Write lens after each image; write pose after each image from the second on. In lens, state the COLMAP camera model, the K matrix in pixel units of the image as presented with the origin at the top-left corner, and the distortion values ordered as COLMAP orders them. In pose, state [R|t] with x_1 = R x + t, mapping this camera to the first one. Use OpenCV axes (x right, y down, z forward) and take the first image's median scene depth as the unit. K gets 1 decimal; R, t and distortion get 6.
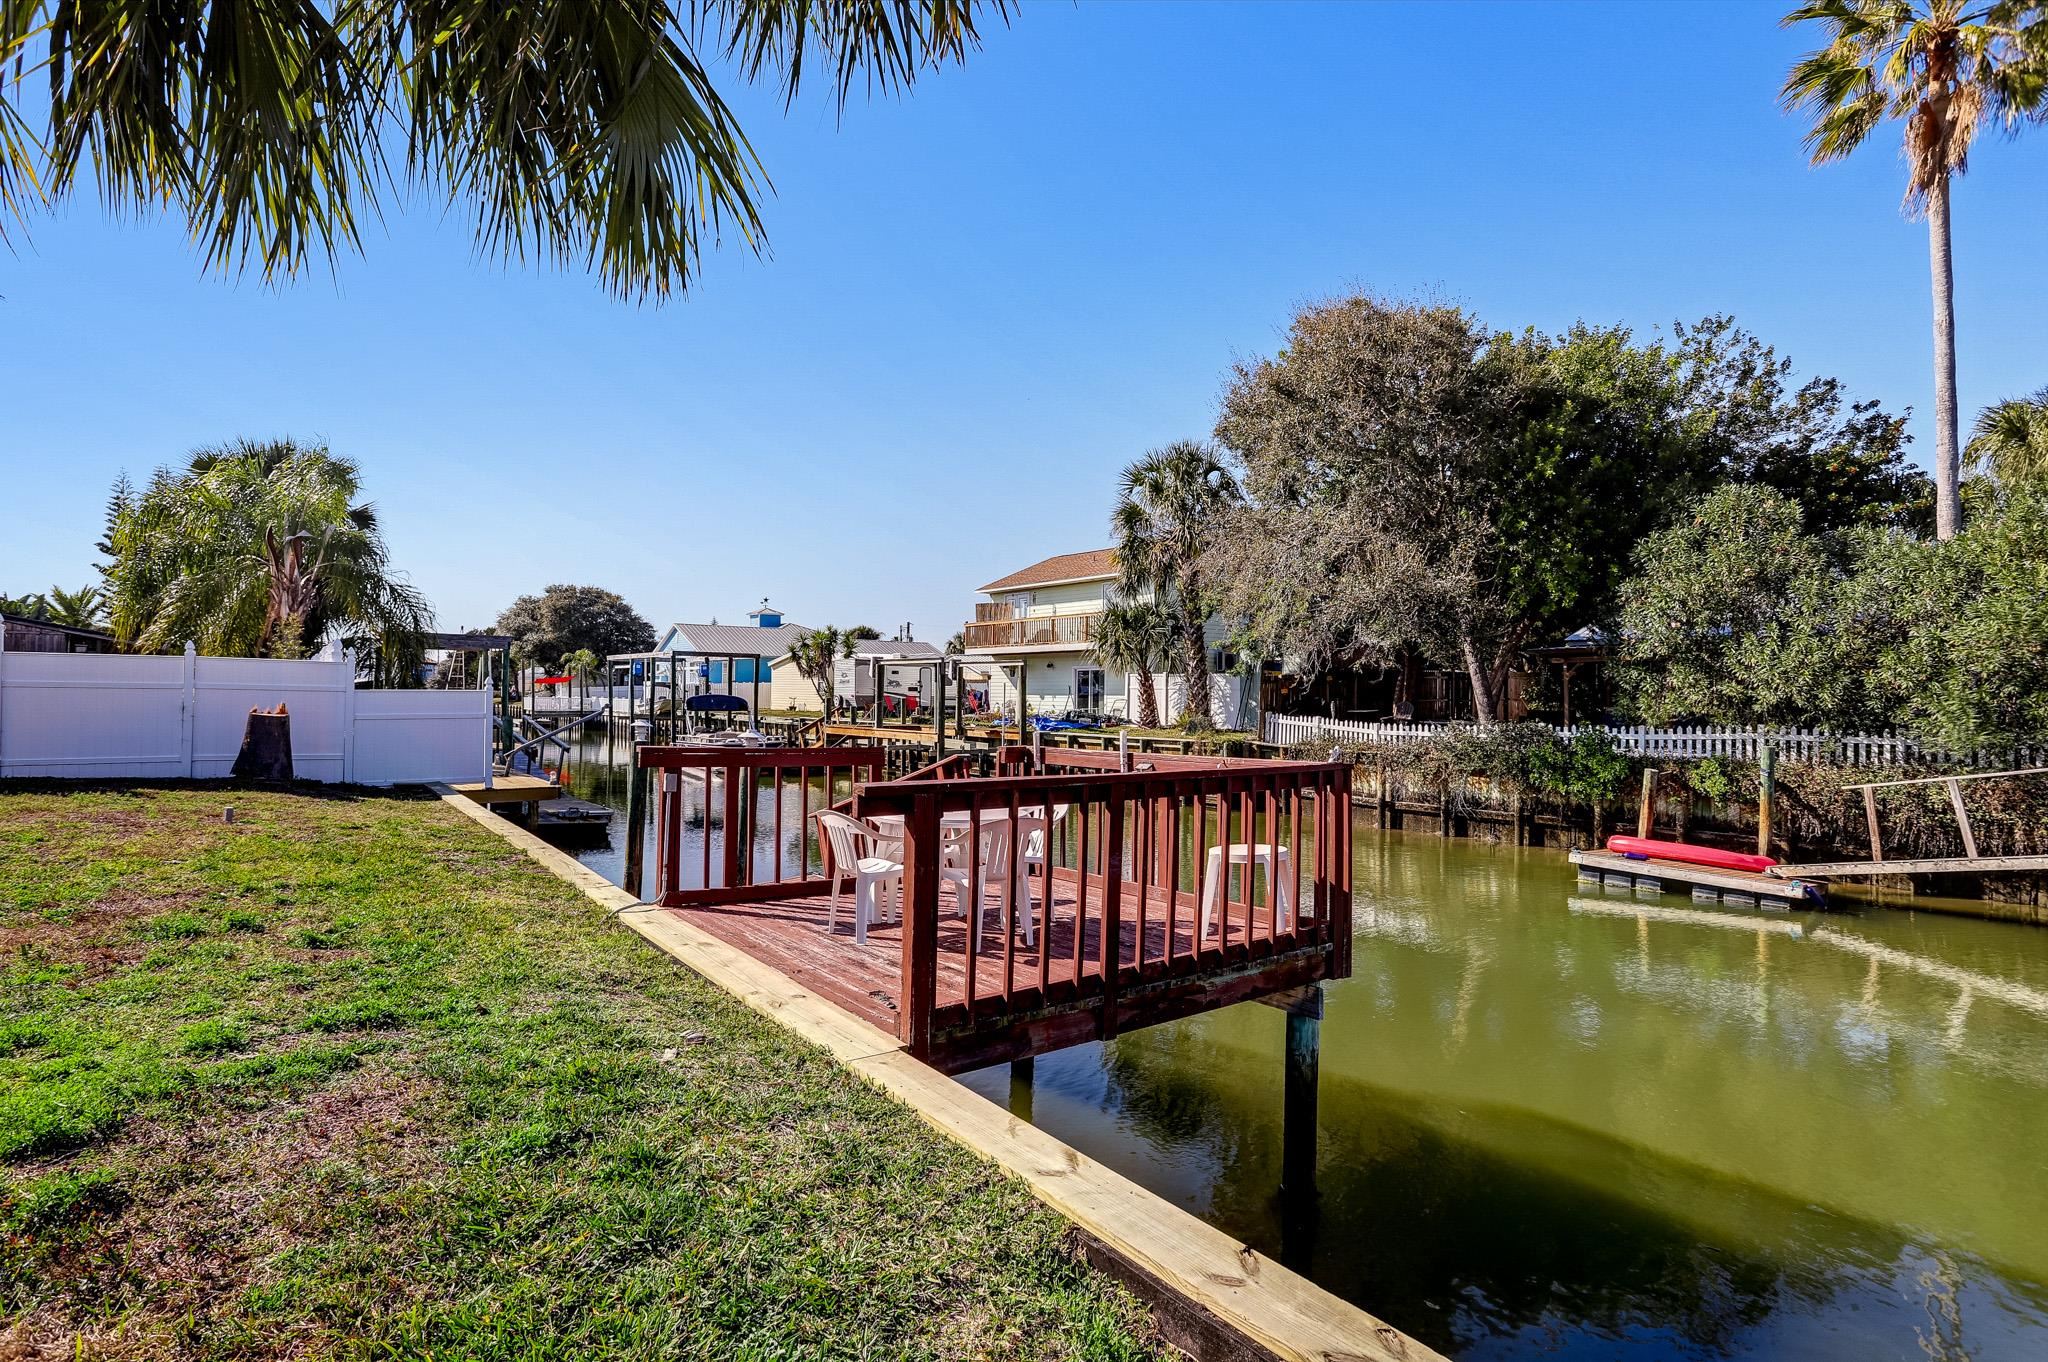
lens RADIAL K [[1014.5, 0, 1009.2], [0, 1014.5, 668.2], [0, 0, 1]] dist [-0.061080, 0.028744]
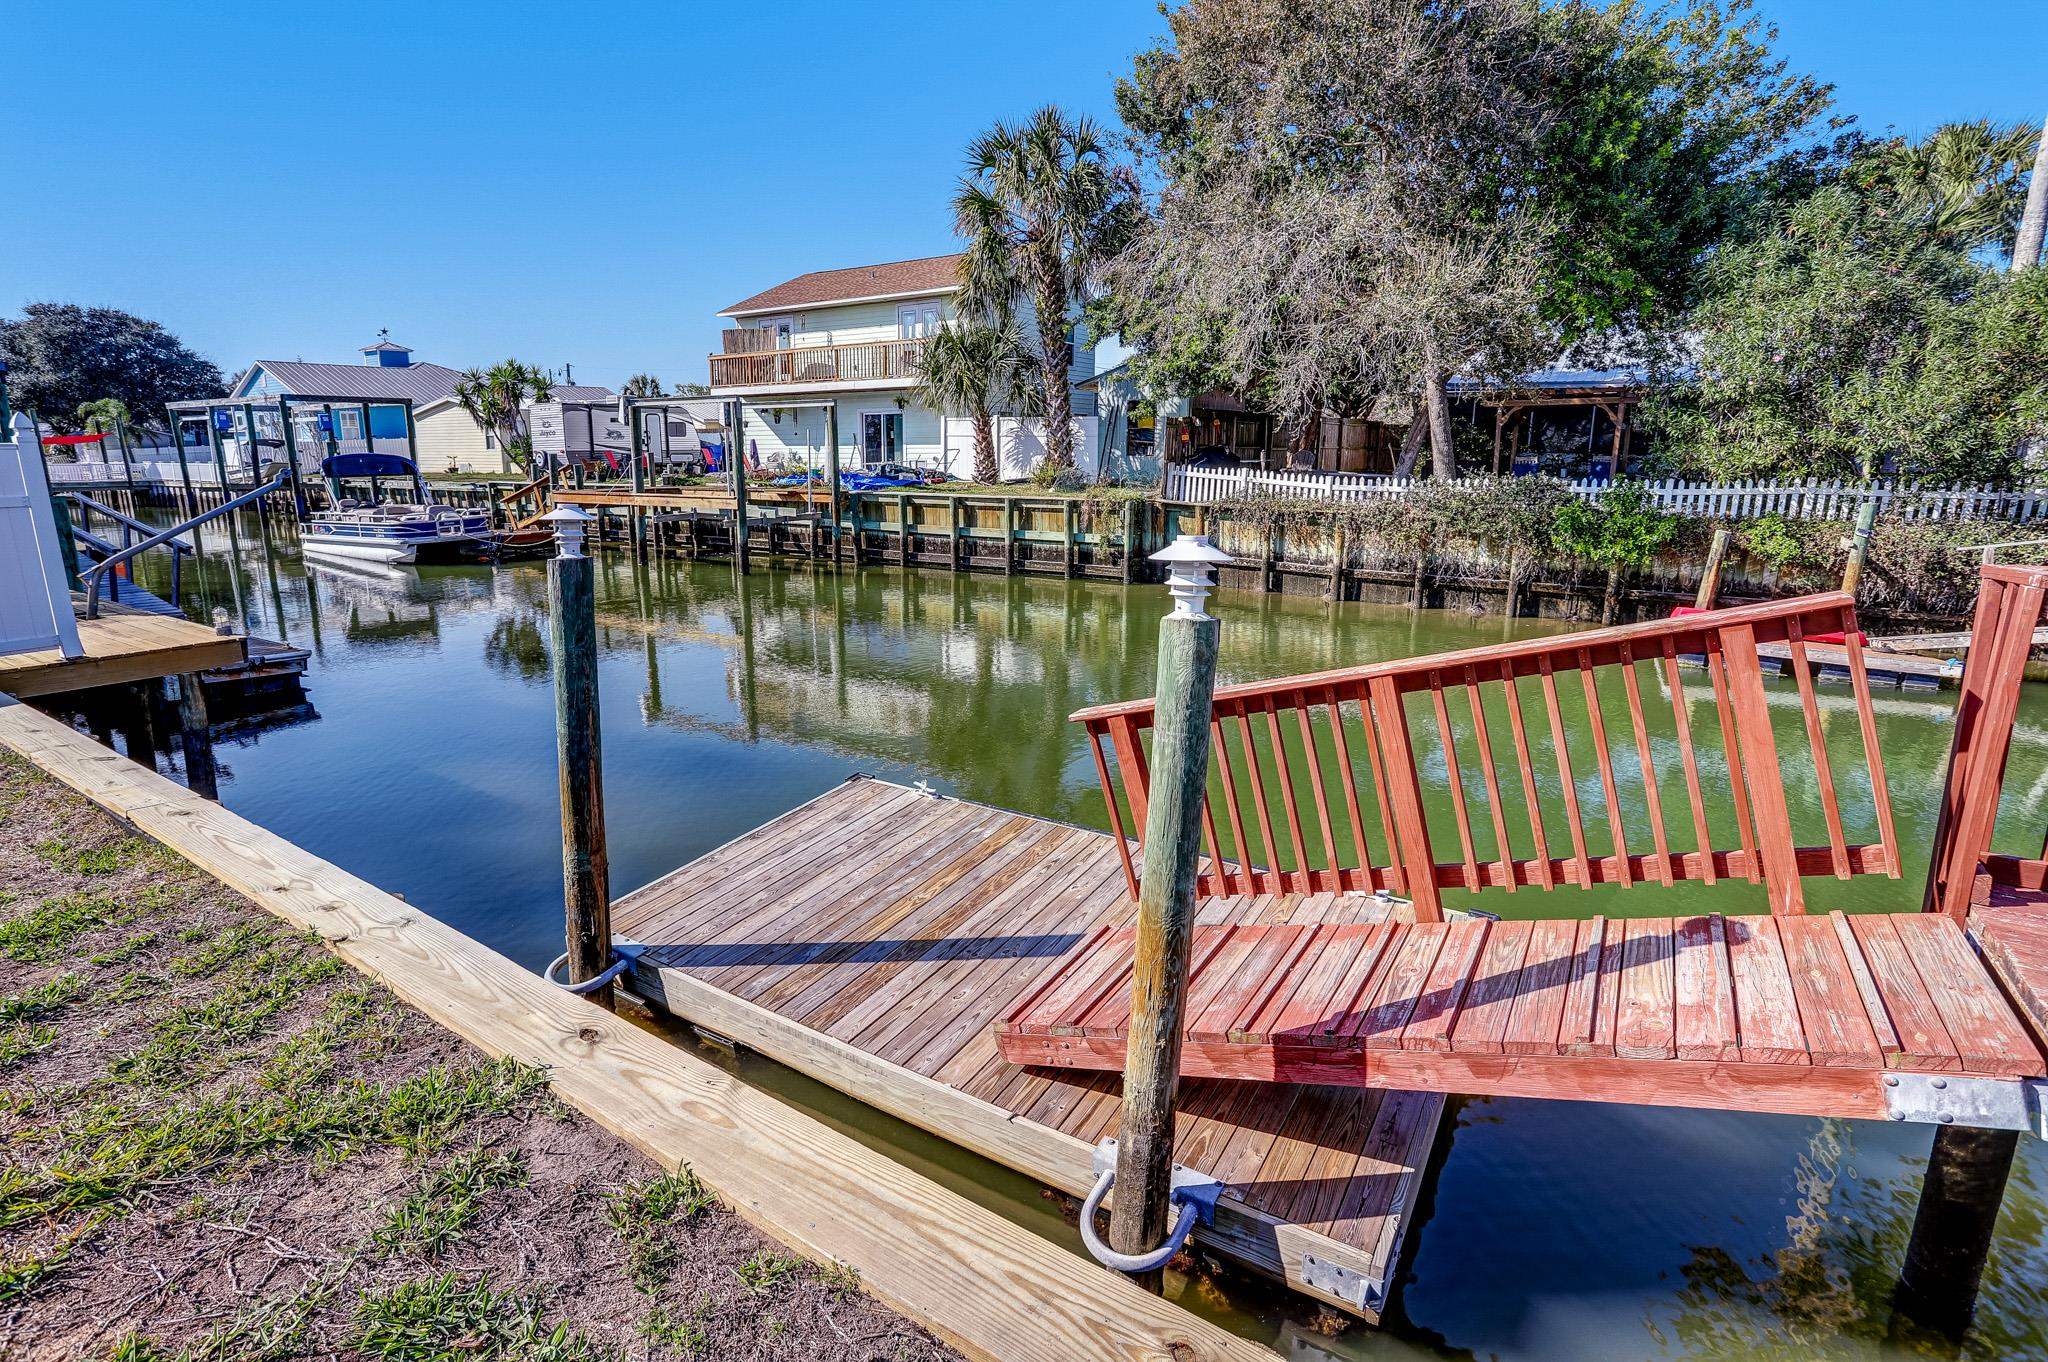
lens RADIAL K [[1014.5, 0, 1016.6], [0, 1014.5, 672.3], [0, 0, 1]] dist [-0.061080, 0.028744]
pose [[0.944788, -0.082783, 0.317053, -0.104010], [0.002084, 0.969061, 0.246814, 0.003092], [-0.327675, -0.232526, 0.915730, 0.176710]]
